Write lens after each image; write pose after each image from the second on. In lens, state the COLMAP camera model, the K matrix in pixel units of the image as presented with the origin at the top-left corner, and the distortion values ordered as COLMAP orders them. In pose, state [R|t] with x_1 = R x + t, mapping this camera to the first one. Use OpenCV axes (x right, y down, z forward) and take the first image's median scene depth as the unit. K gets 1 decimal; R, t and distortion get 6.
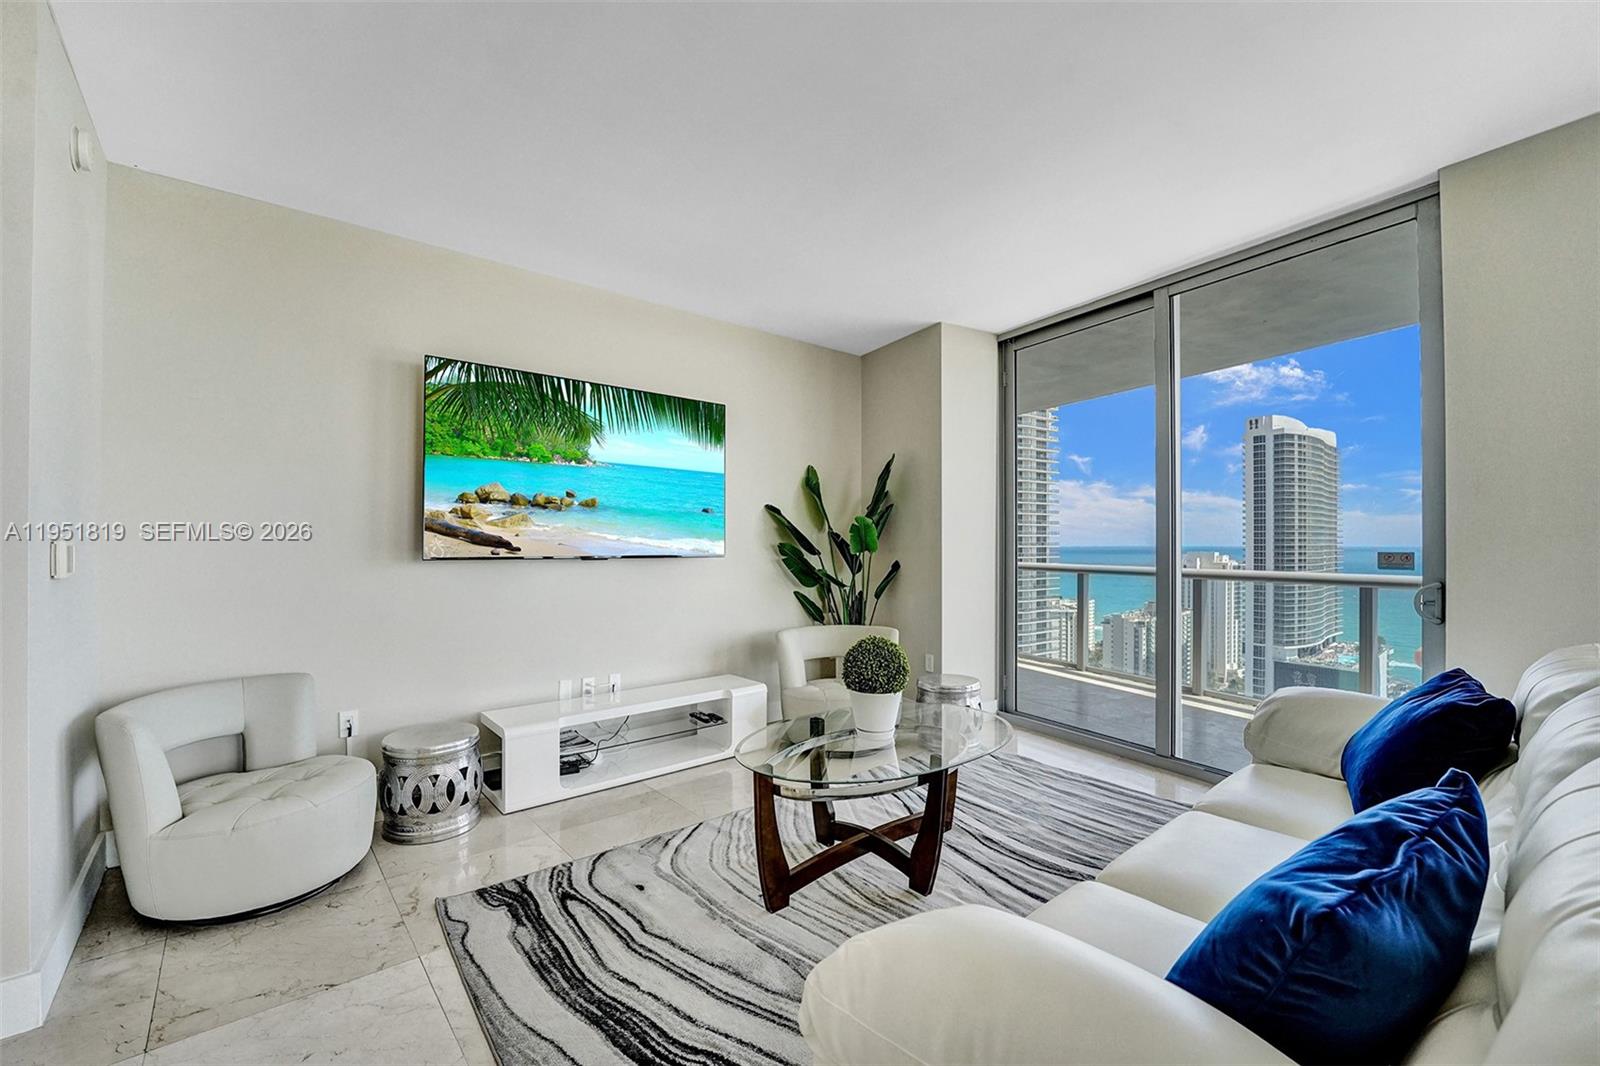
lens RADIAL K [[653.4, 0, 803.8], [0, 653.4, 544.7], [0, 0, 1]] dist [-0.015351, 0.002435]
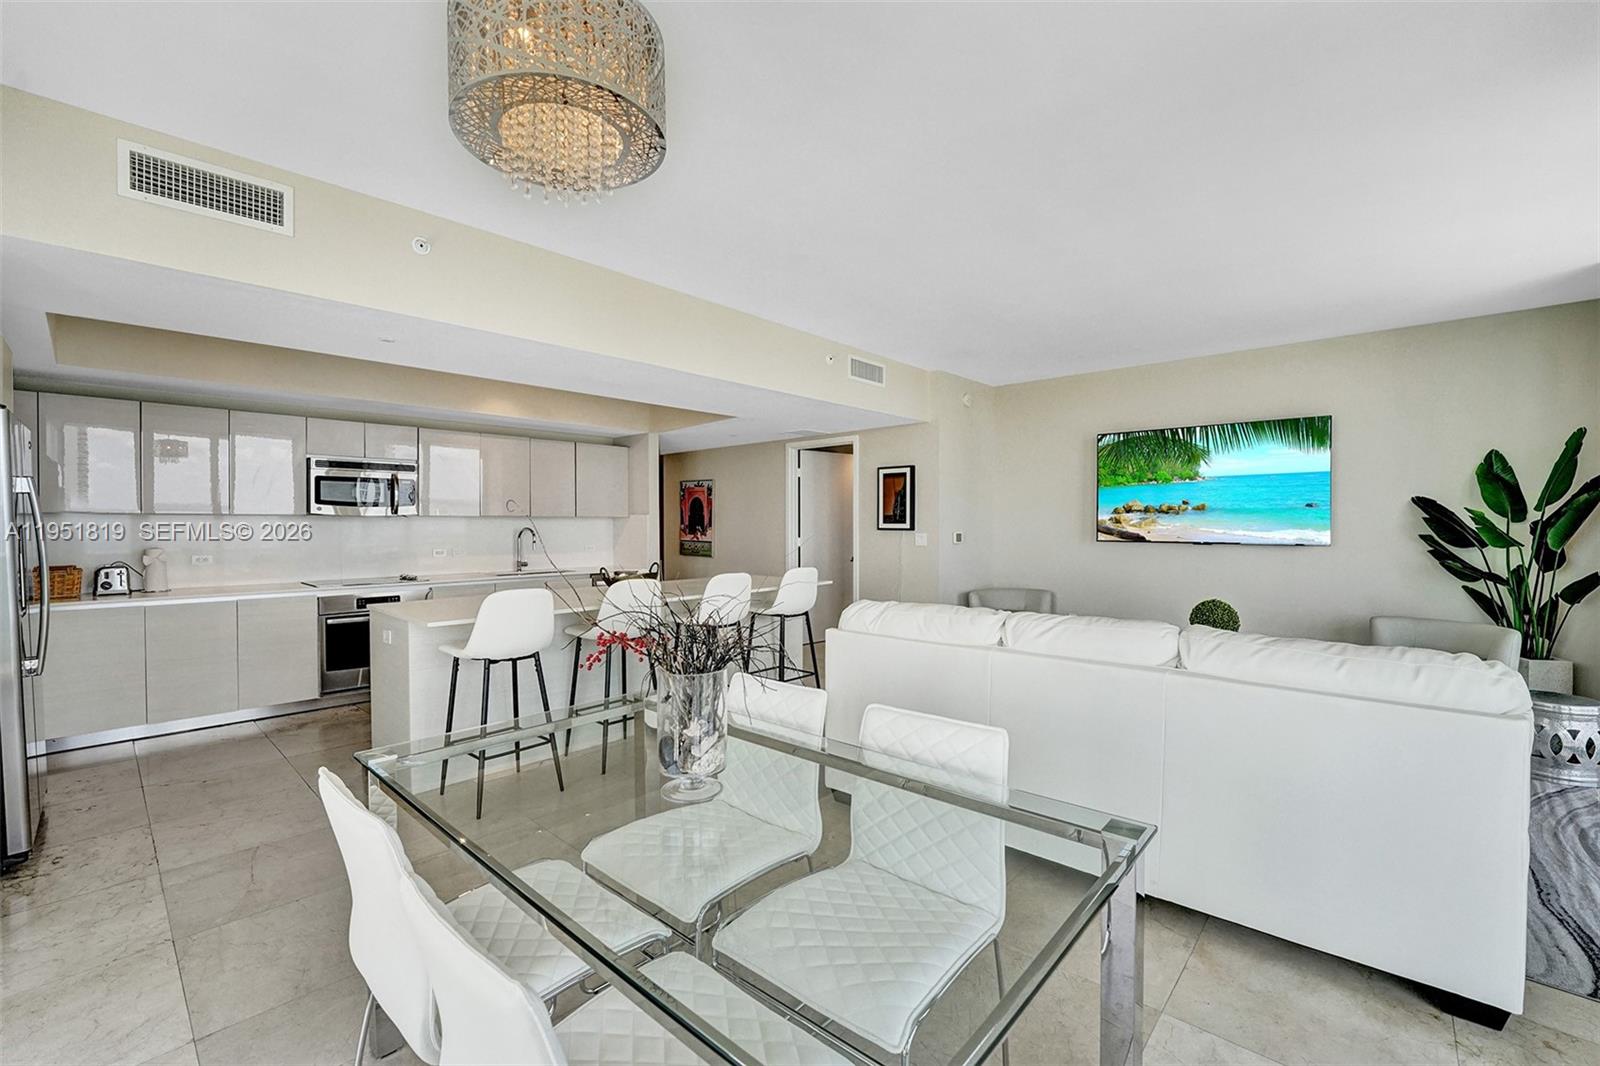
lens RADIAL K [[653.4, 0, 780.6], [0, 653.4, 531.7], [0, 0, 1]] dist [-0.015351, 0.002435]
pose [[0.096552, 0.010711, -0.995270, 1.048879], [0.000296, 0.999942, 0.010790, -0.022148], [0.995328, -0.001336, 0.096544, -0.093167]]
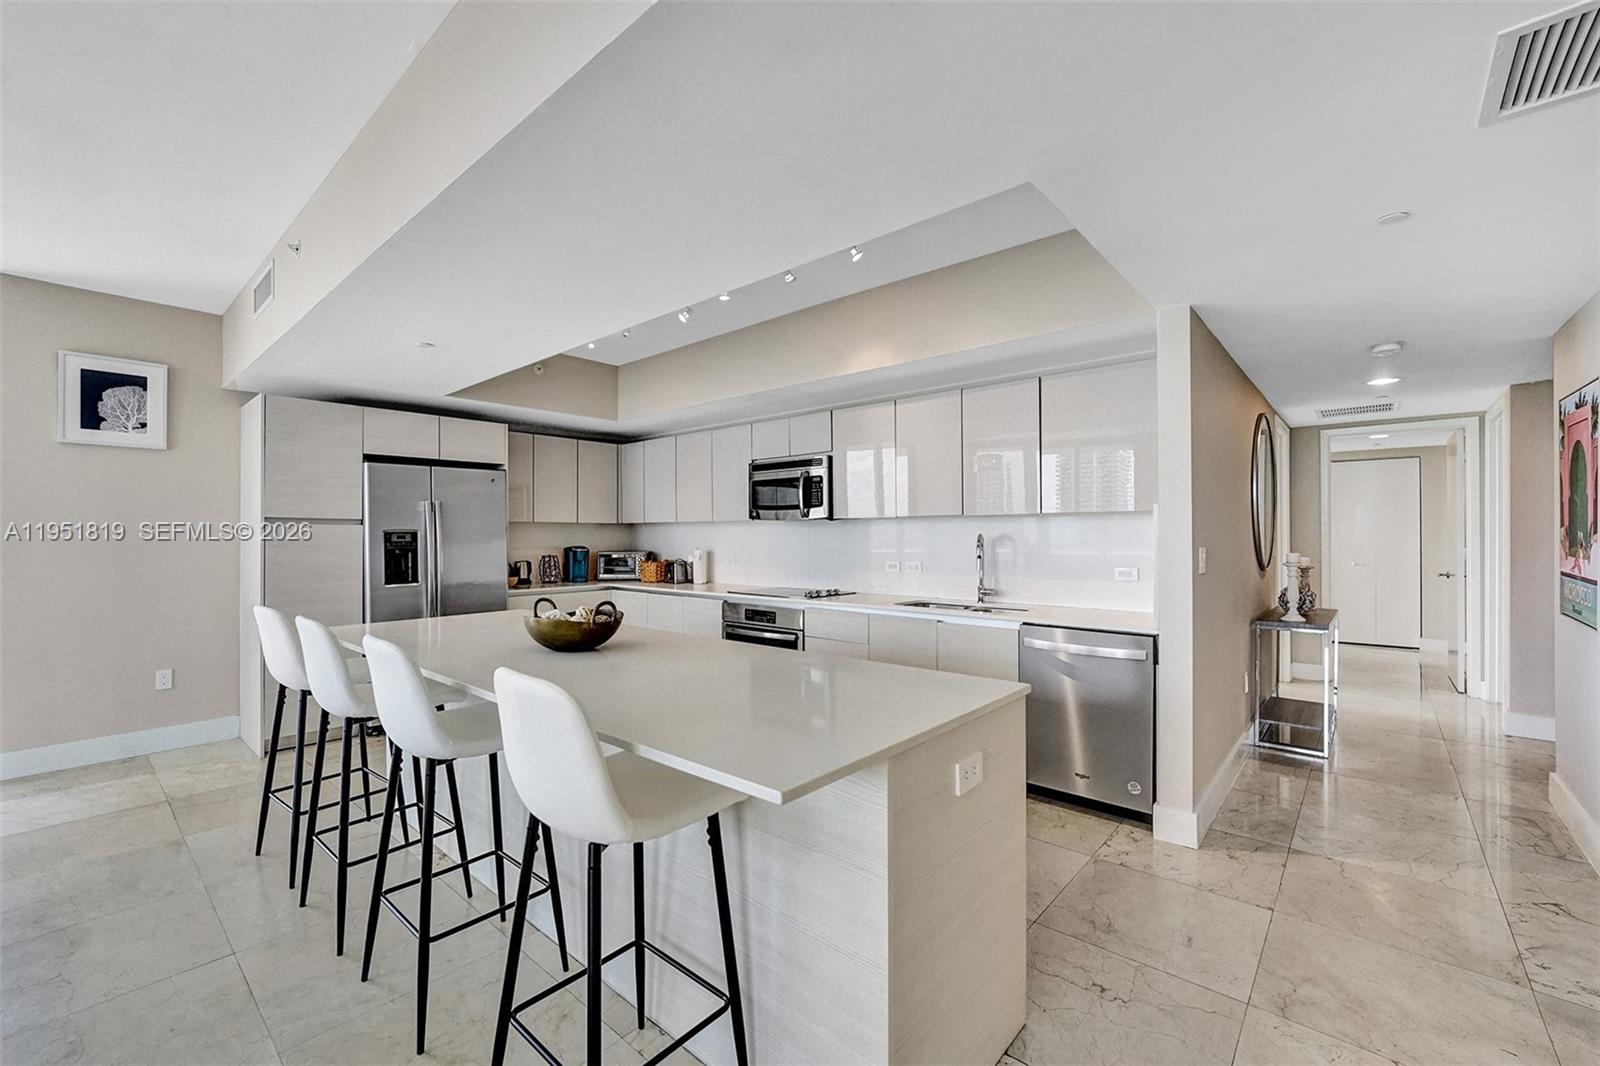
lens RADIAL K [[653.4, 0, 806.4], [0, 653.4, 539.2], [0, 0, 1]] dist [-0.015351, 0.002435]
pose [[-0.990723, 0.005663, -0.135782, -0.306329], [0.004474, 0.999949, 0.009066, -0.015859], [0.135826, 0.008375, -0.990697, 0.425746]]
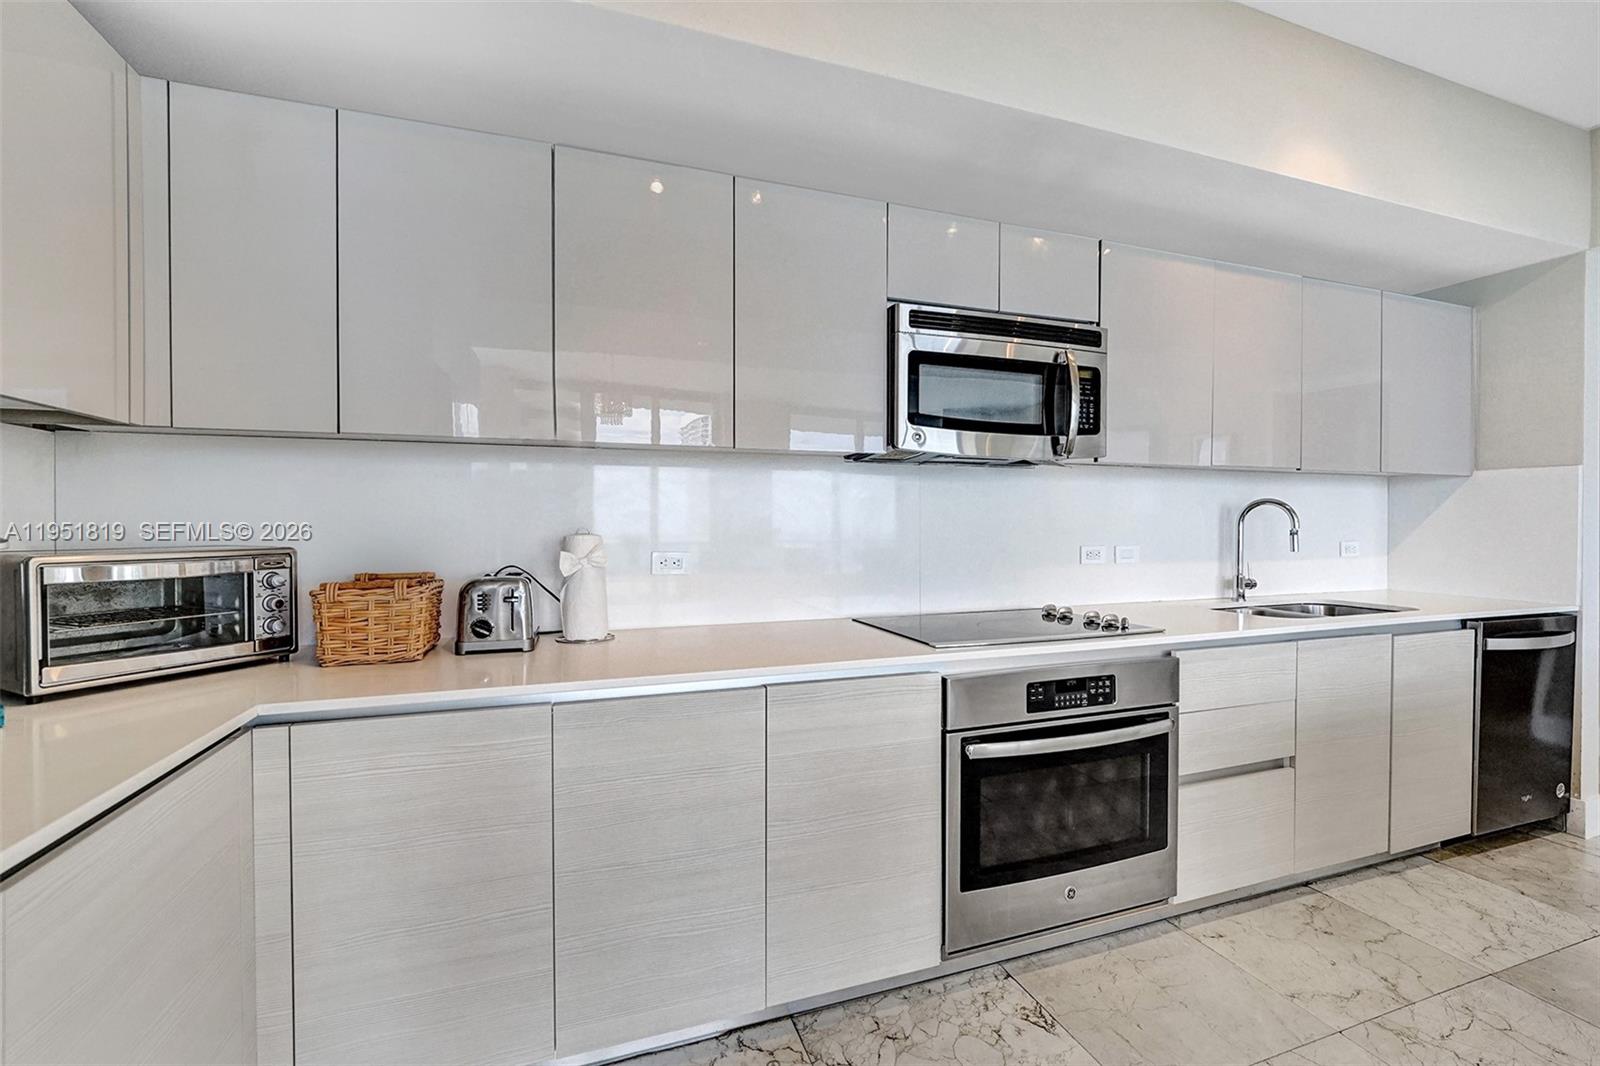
lens RADIAL K [[653.4, 0, 800.3], [0, 653.4, 531.8], [0, 0, 1]] dist [-0.015351, 0.002435]
pose [[-0.384929, 0.010083, -0.922891, 0.131309], [-0.000564, 0.999938, 0.011159, 0.015023], [0.922946, 0.004816, -0.384899, -0.799359]]
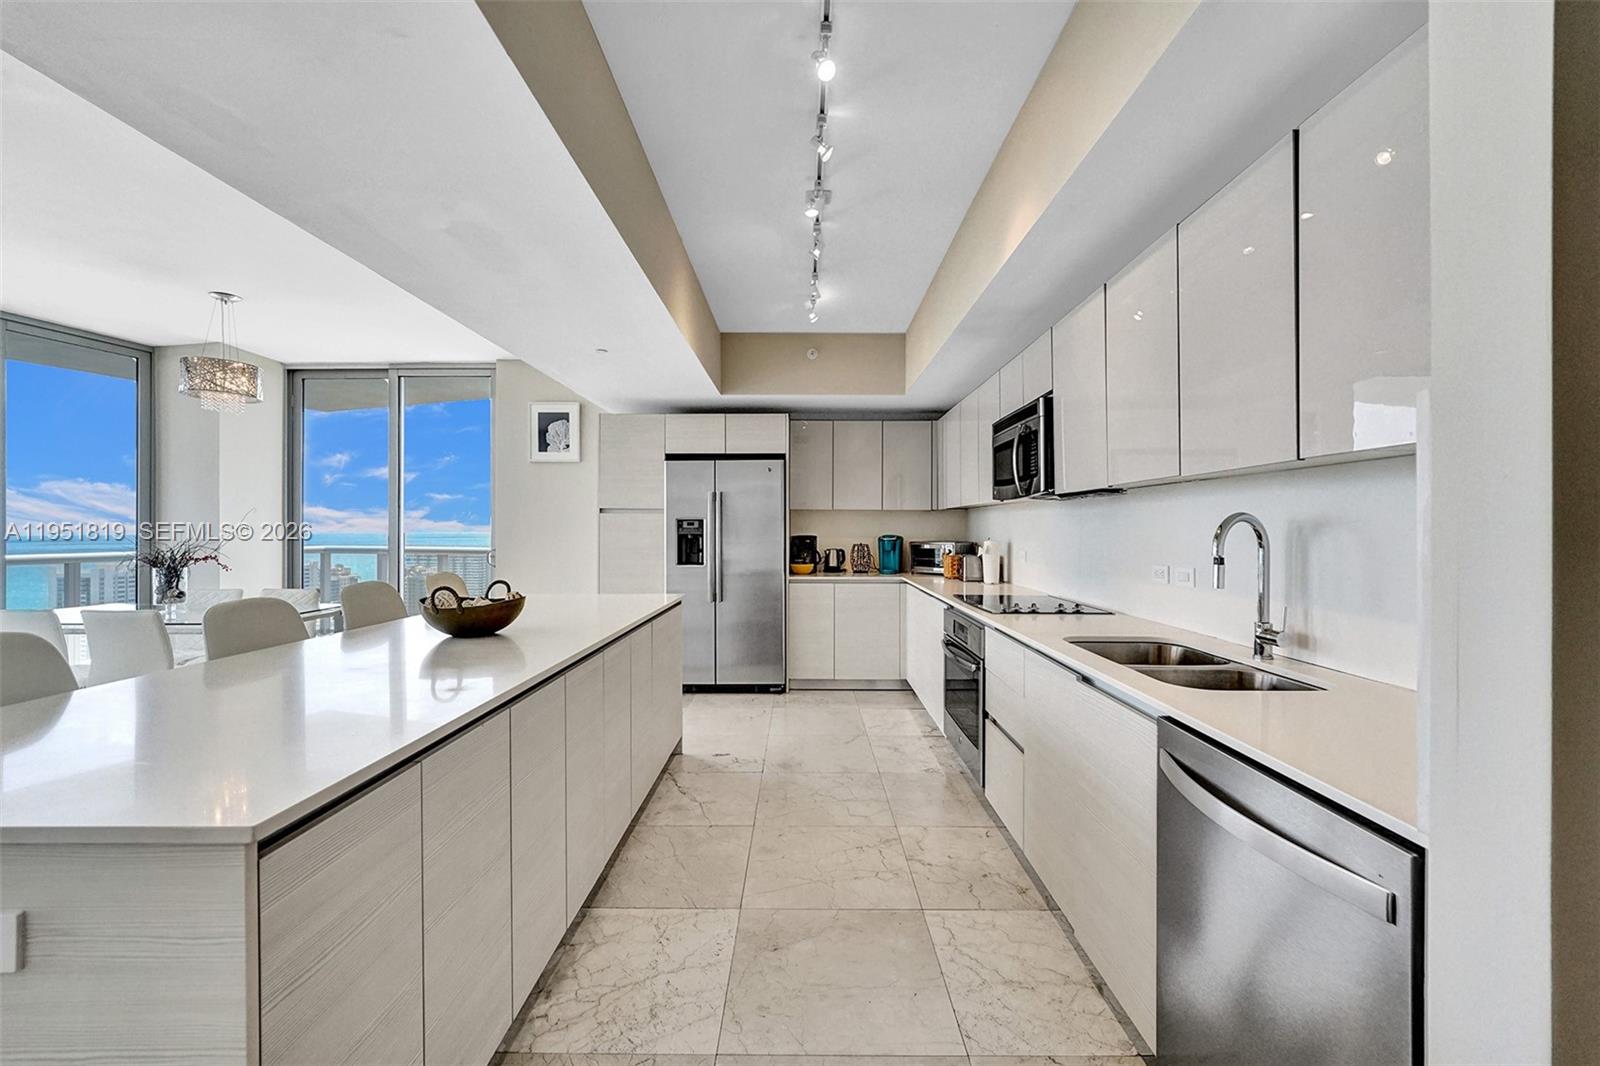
lens RADIAL K [[653.4, 0, 801.2], [0, 653.4, 530.0], [0, 0, 1]] dist [-0.015351, 0.002435]
pose [[-0.747994, 0.000192, 0.663705, -0.813034], [0.001990, 0.999996, 0.001953, -0.001753], [-0.663703, 0.002782, -0.747991, 0.009231]]
